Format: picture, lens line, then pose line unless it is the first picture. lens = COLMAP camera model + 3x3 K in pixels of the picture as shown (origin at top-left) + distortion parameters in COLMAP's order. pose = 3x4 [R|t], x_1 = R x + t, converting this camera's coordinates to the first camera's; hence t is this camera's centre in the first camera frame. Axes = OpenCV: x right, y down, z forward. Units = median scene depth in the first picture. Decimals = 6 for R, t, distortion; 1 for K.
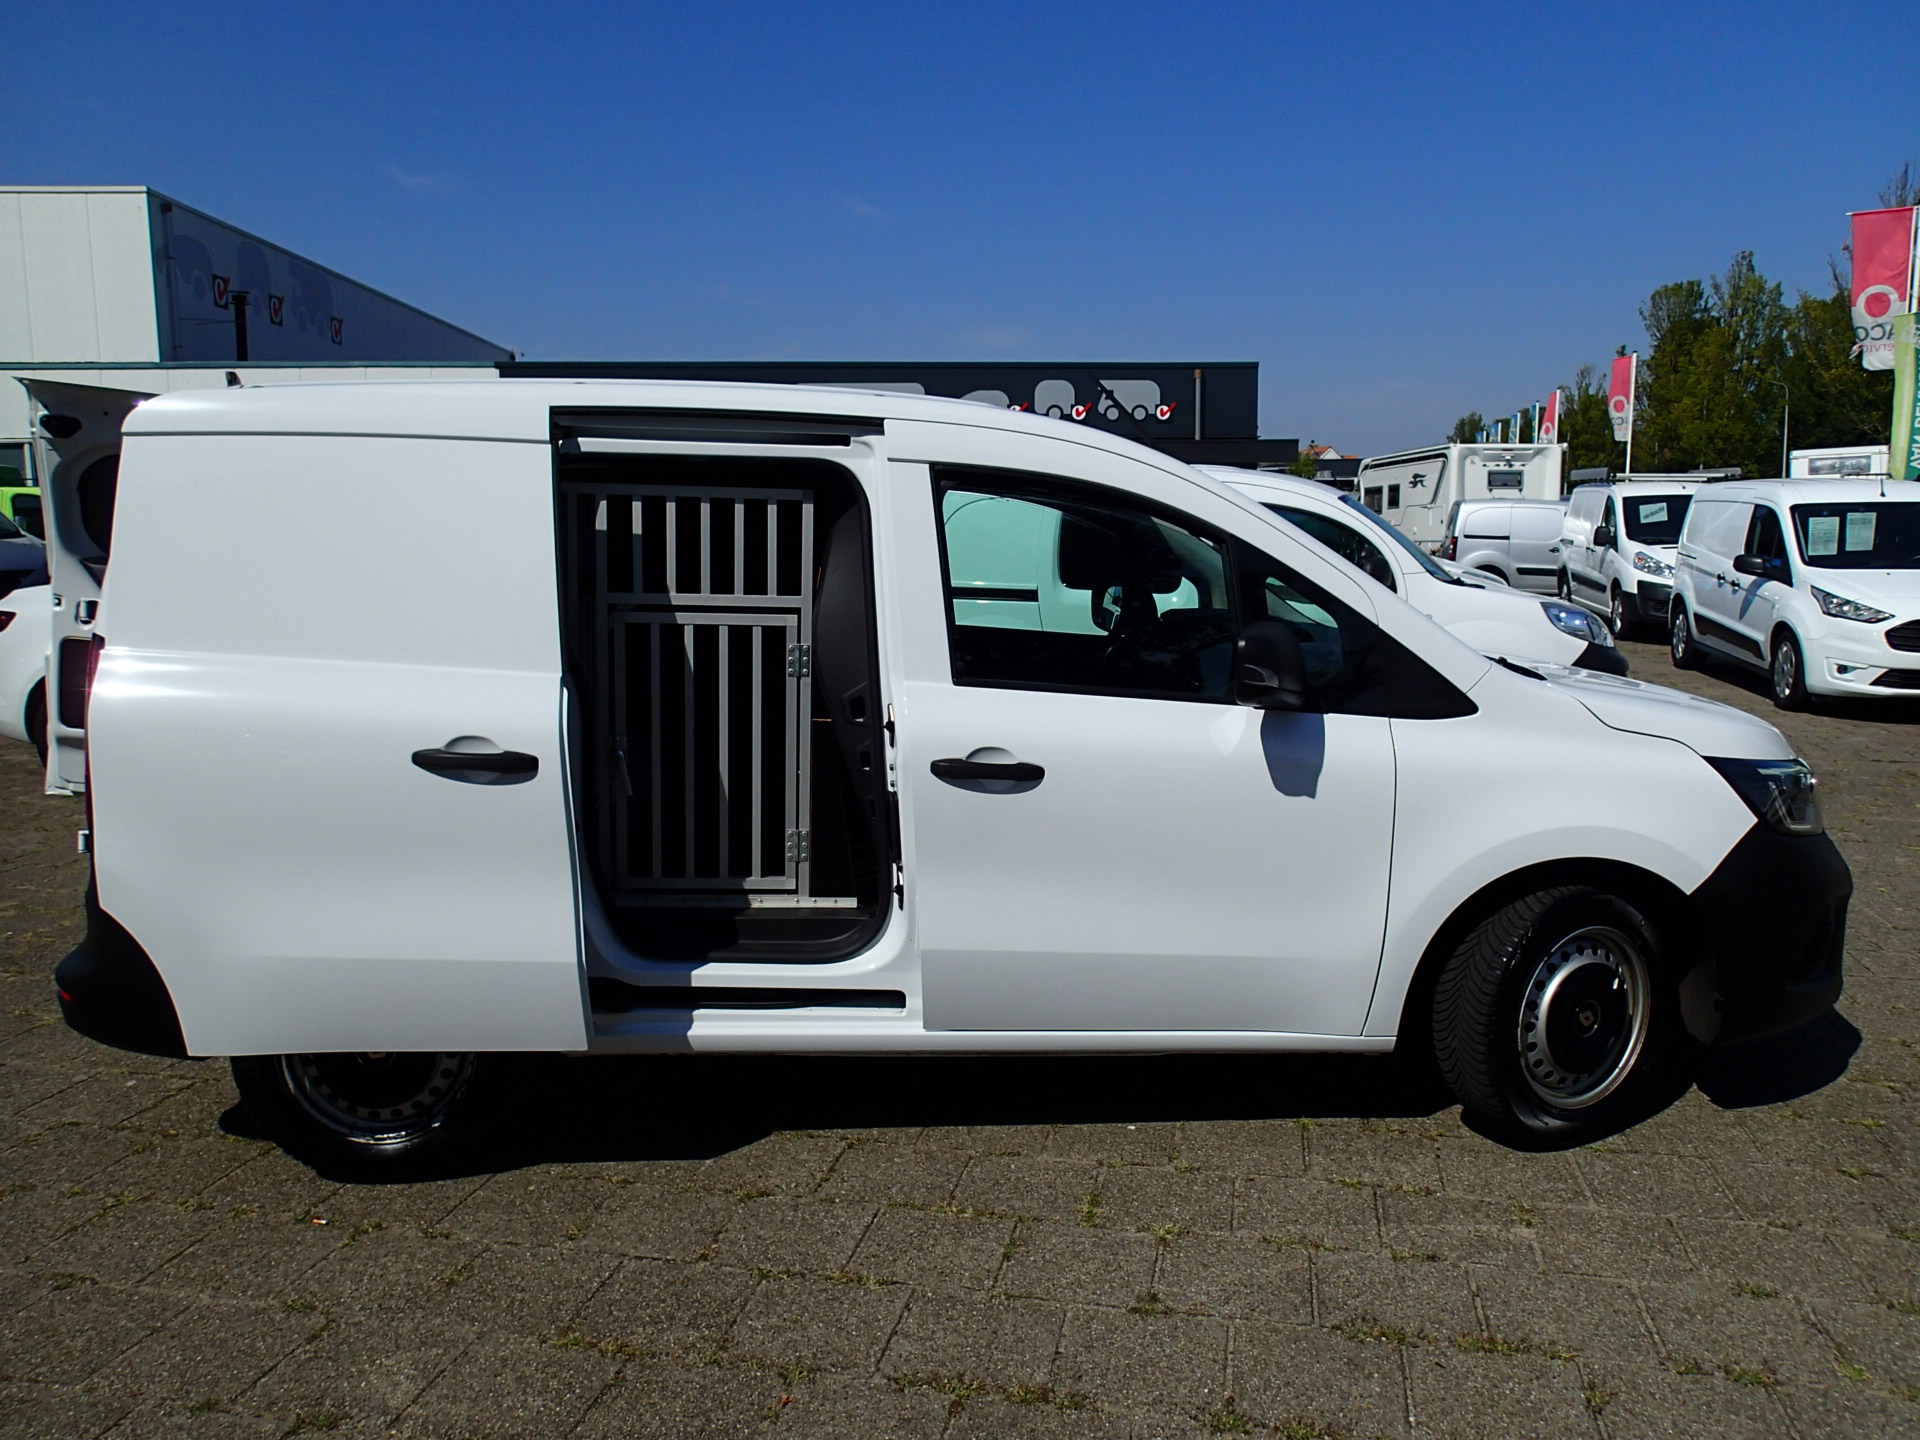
lens RADIAL K [[1452.7, 0, 966.6], [0, 1452.7, 708.9], [0, 0, 1]] dist [0.006915, -0.016043]
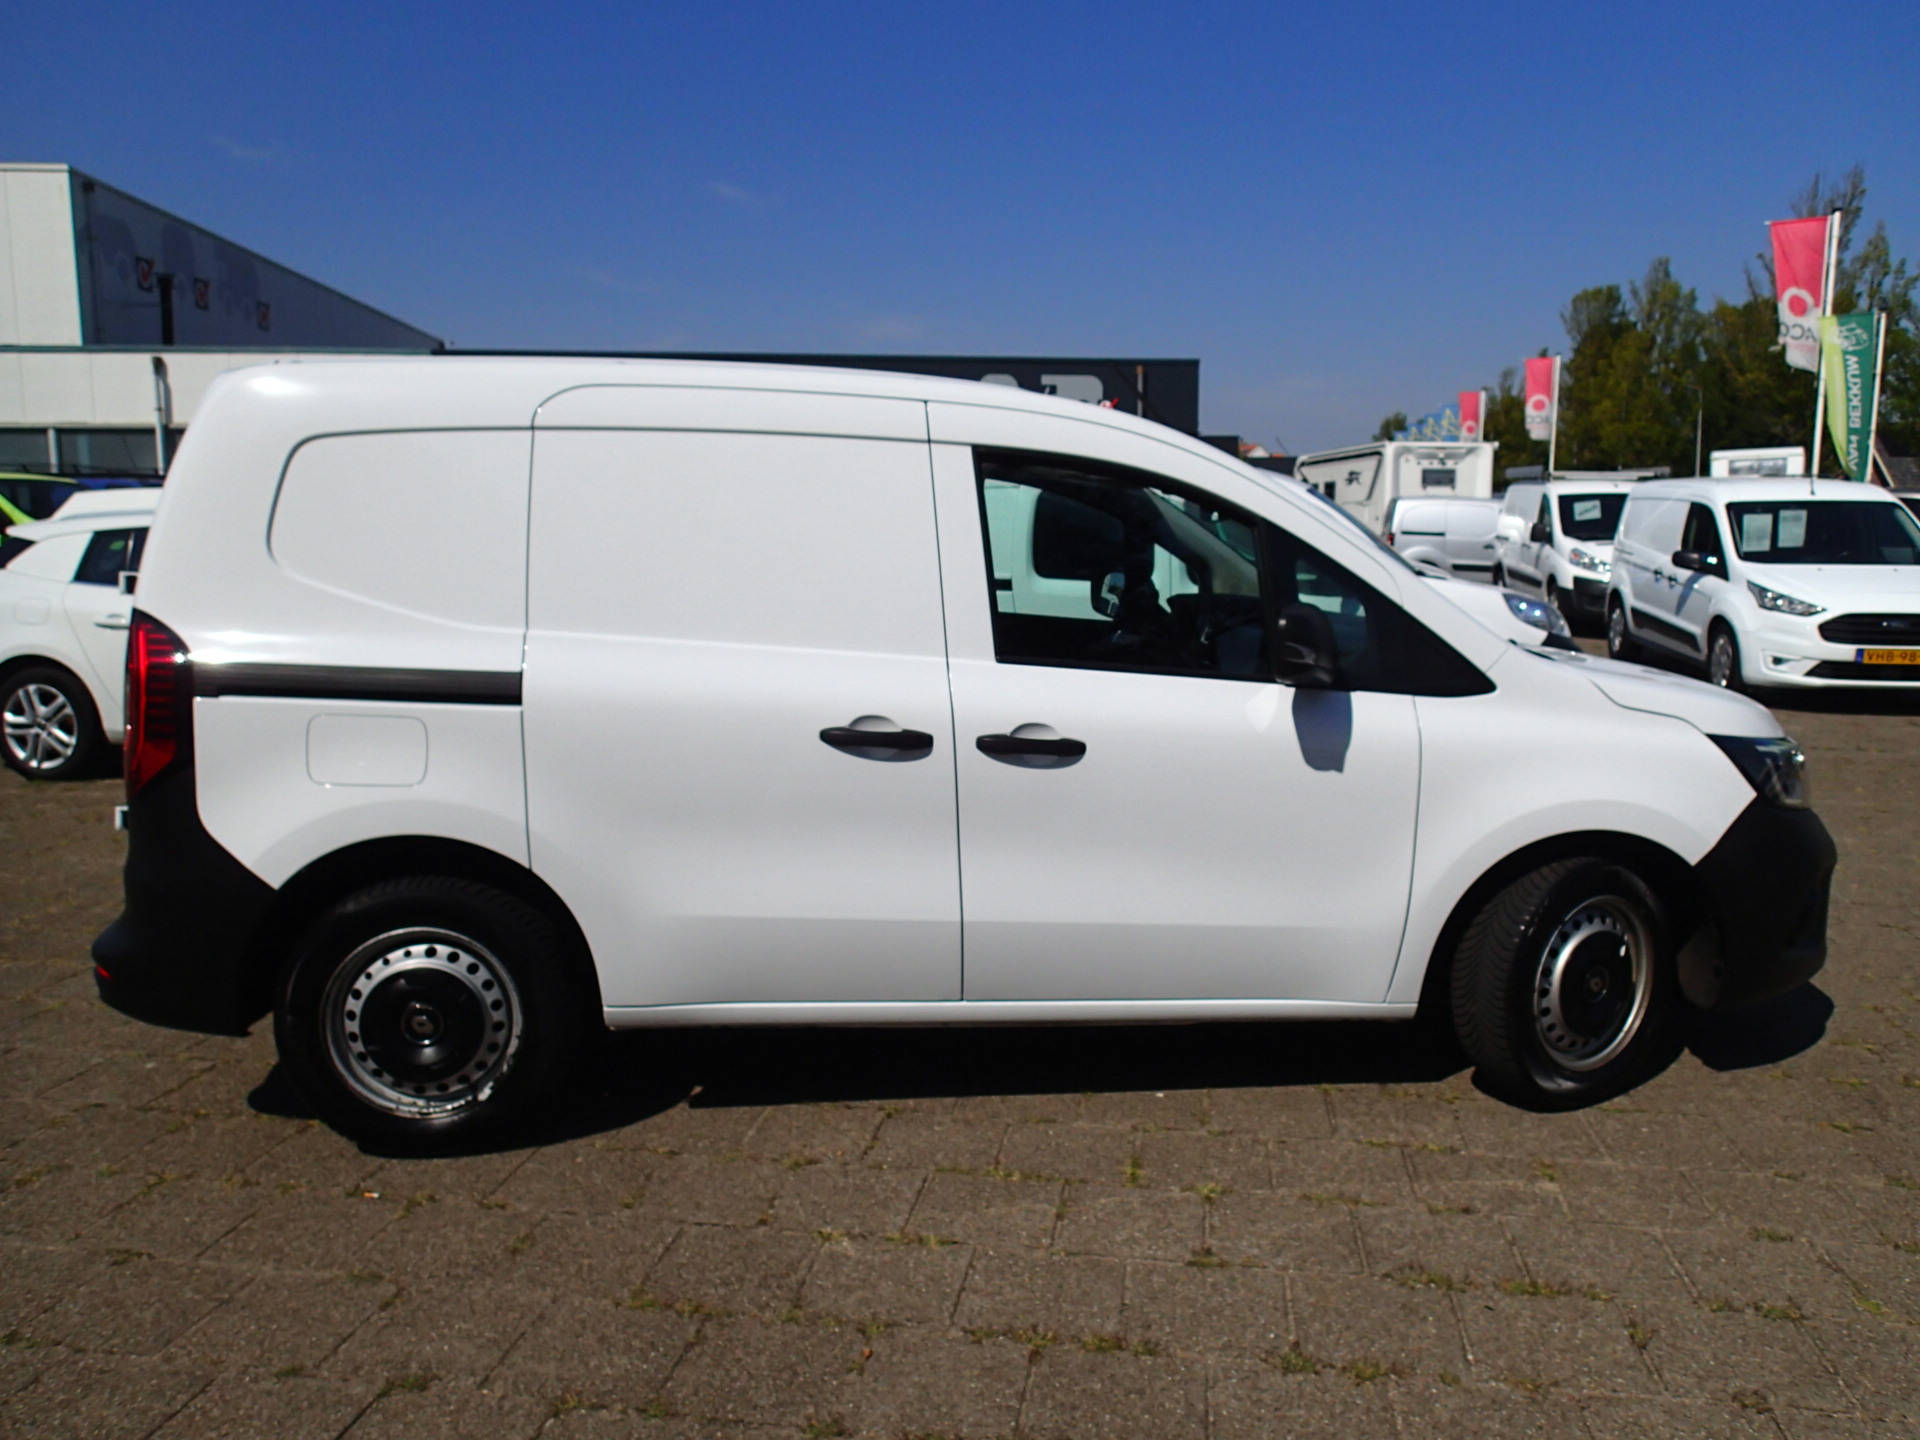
lens RADIAL K [[1452.7, 0, 963.7], [0, 1452.7, 711.2], [0, 0, 1]] dist [0.006915, -0.016043]
pose [[0.998810, 0.000485, 0.048765, -0.078106], [-0.000707, 0.999989, 0.004536, 0.012161], [-0.048762, -0.004565, 0.998800, -0.020705]]
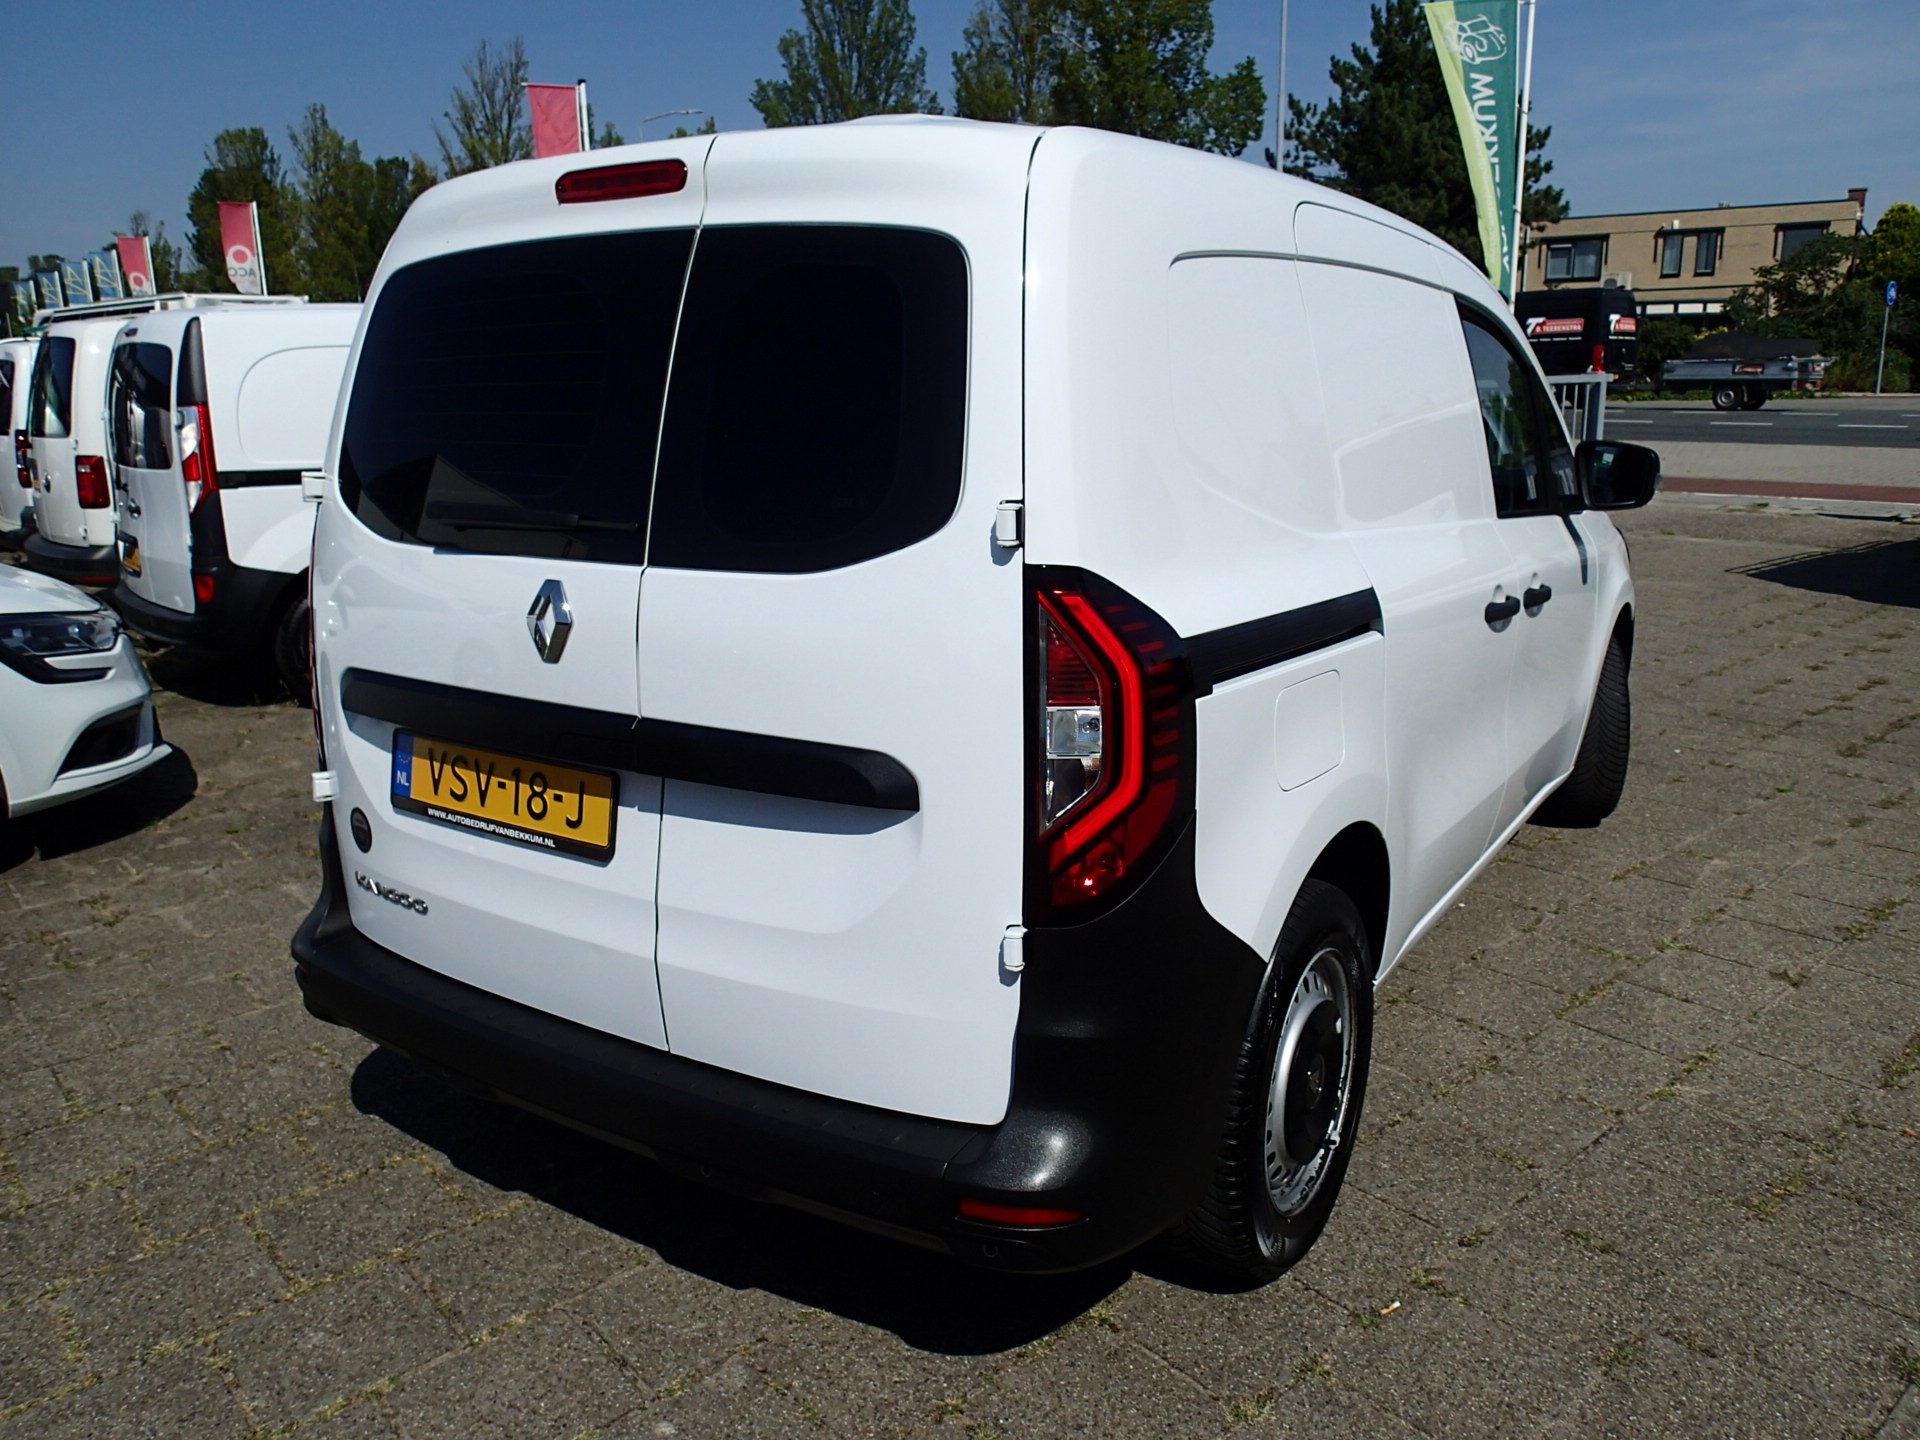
lens RADIAL K [[1452.7, 0, 970.7], [0, 1452.7, 718.6], [0, 0, 1]] dist [0.006915, -0.016043]
pose [[0.576922, -0.201417, 0.791576, -1.001792], [0.122550, 0.979494, 0.159915, -0.082794], [-0.807554, 0.004749, 0.589775, 0.664862]]
